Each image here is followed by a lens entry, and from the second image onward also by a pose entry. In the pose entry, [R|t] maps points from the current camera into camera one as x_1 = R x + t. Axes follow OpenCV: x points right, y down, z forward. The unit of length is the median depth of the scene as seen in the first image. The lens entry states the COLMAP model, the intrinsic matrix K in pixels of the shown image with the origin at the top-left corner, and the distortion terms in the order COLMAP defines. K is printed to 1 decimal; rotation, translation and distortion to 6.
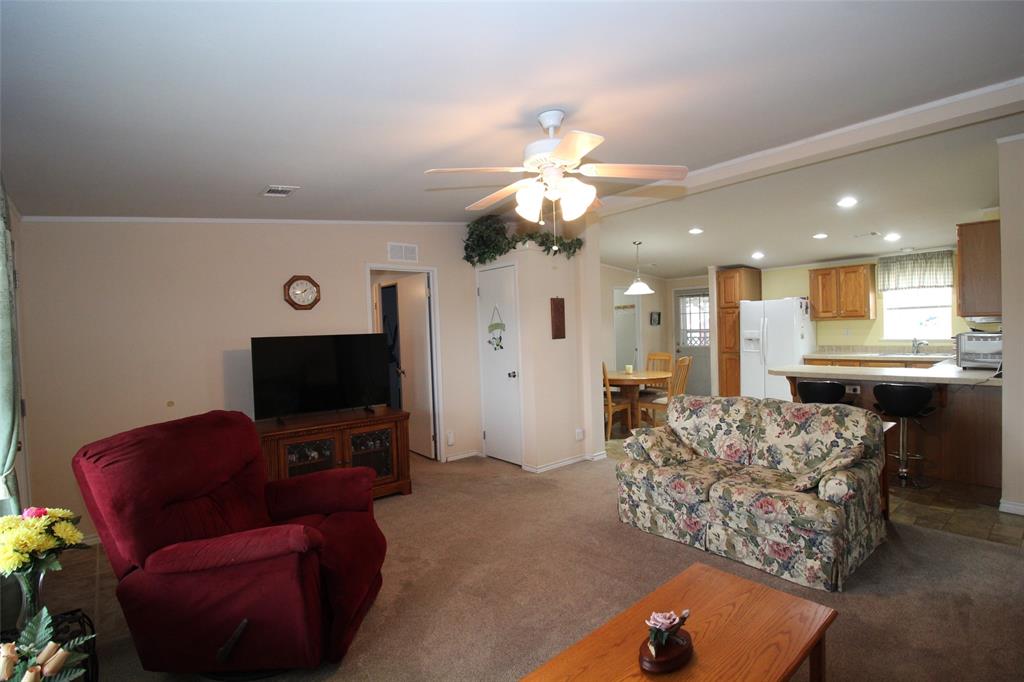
lens RADIAL K [[491.7, 0, 512.0], [0, 491.7, 341.0], [0, 0, 1]] dist [-0.001005, -0.014093]
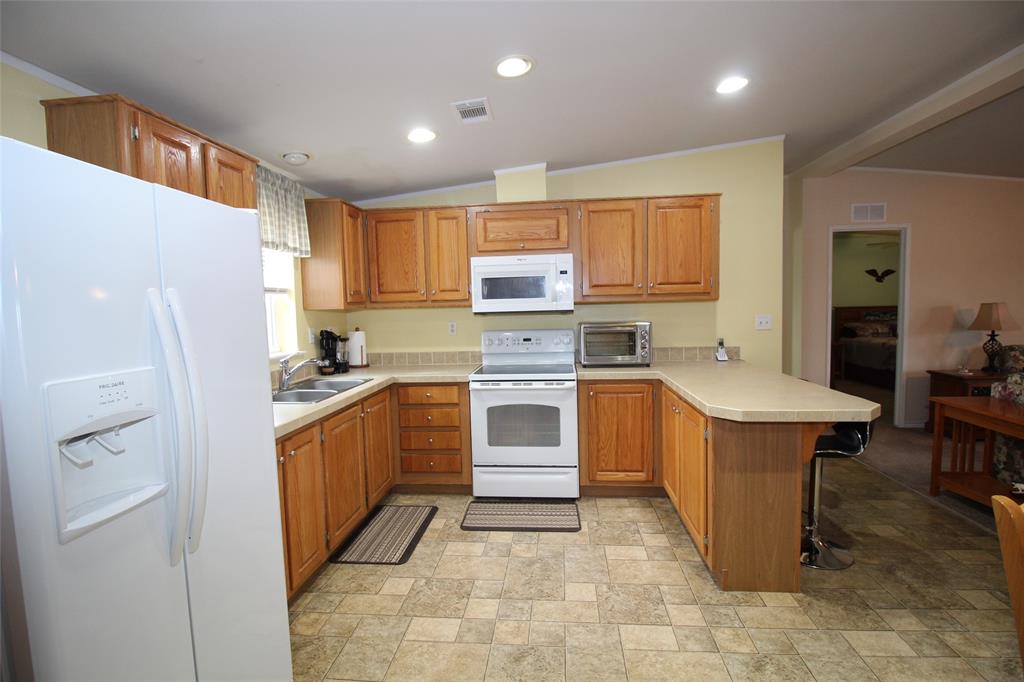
lens RADIAL K [[474.6, 0, 515.1], [0, 474.6, 337.3], [0, 0, 1]] dist [0.000474, -0.013079]
pose [[-0.701202, 0.003616, 0.712954, 0.322797], [0.065432, 0.996093, 0.059302, -0.032450], [-0.709954, 0.088232, -0.698699, 1.060032]]
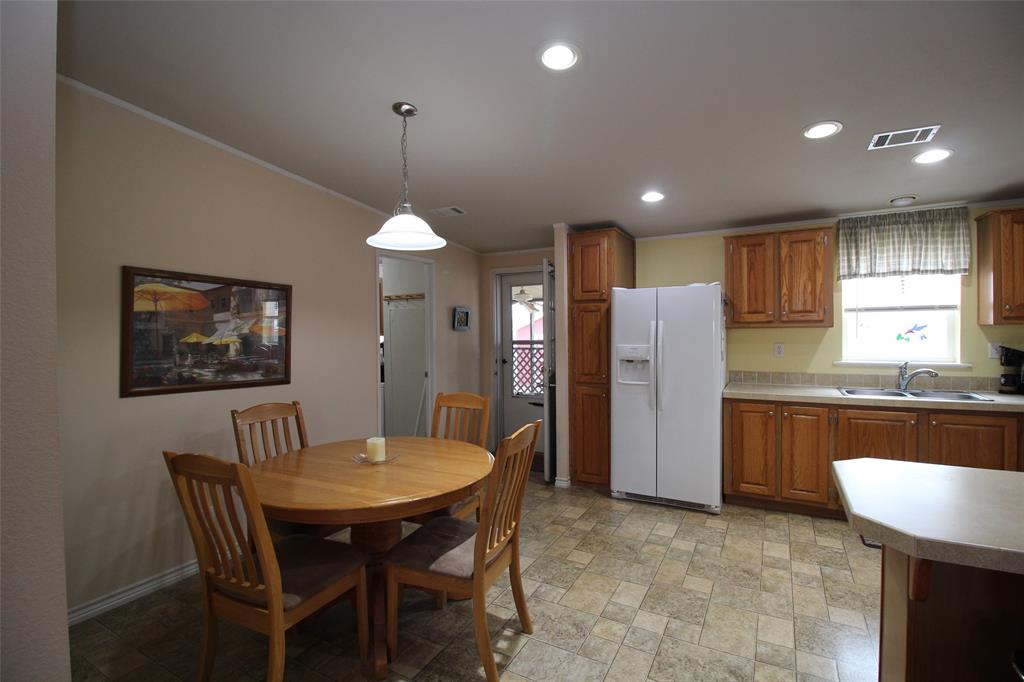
lens RADIAL K [[474.6, 0, 515.1], [0, 474.6, 337.3], [0, 0, 1]] dist [0.000474, -0.013079]
pose [[0.932381, 0.015367, 0.361150, 0.195342], [-0.009626, 0.999797, -0.017690, -0.019320], [-0.361349, 0.013018, 0.932340, 0.600444]]
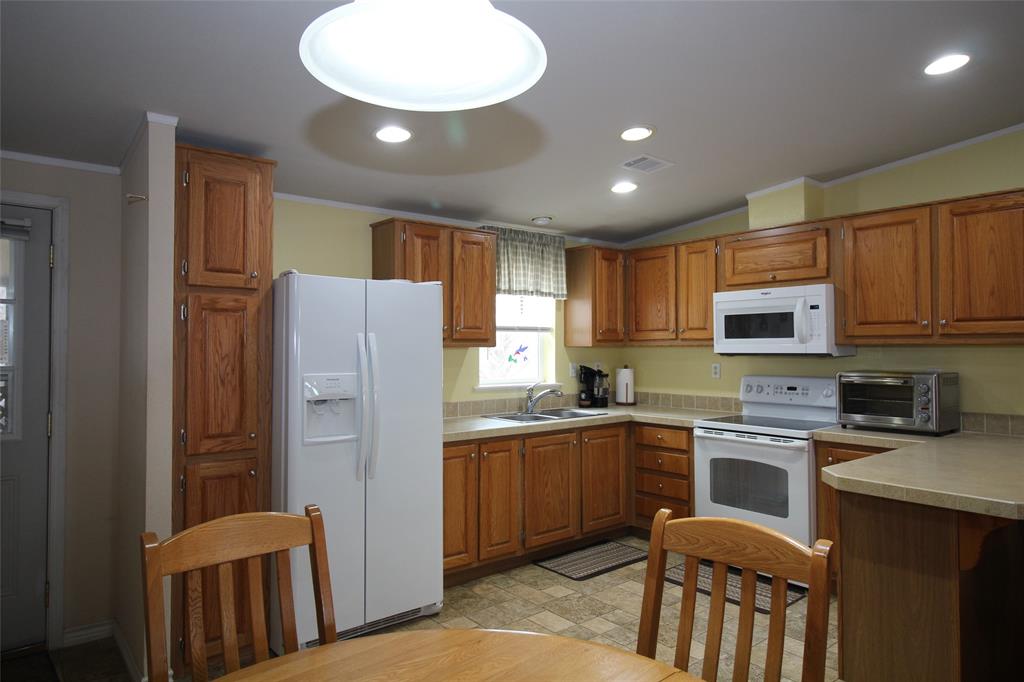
lens RADIAL K [[637.6, 0, 512.1], [0, 637.6, 335.8], [0, 0, 1]] dist [0.006526, -0.002977]
pose [[0.011507, 0.052856, 0.998536, 0.099255], [0.025250, 0.998268, -0.053132, -0.020733], [-0.999615, 0.025824, 0.010153, 0.927127]]
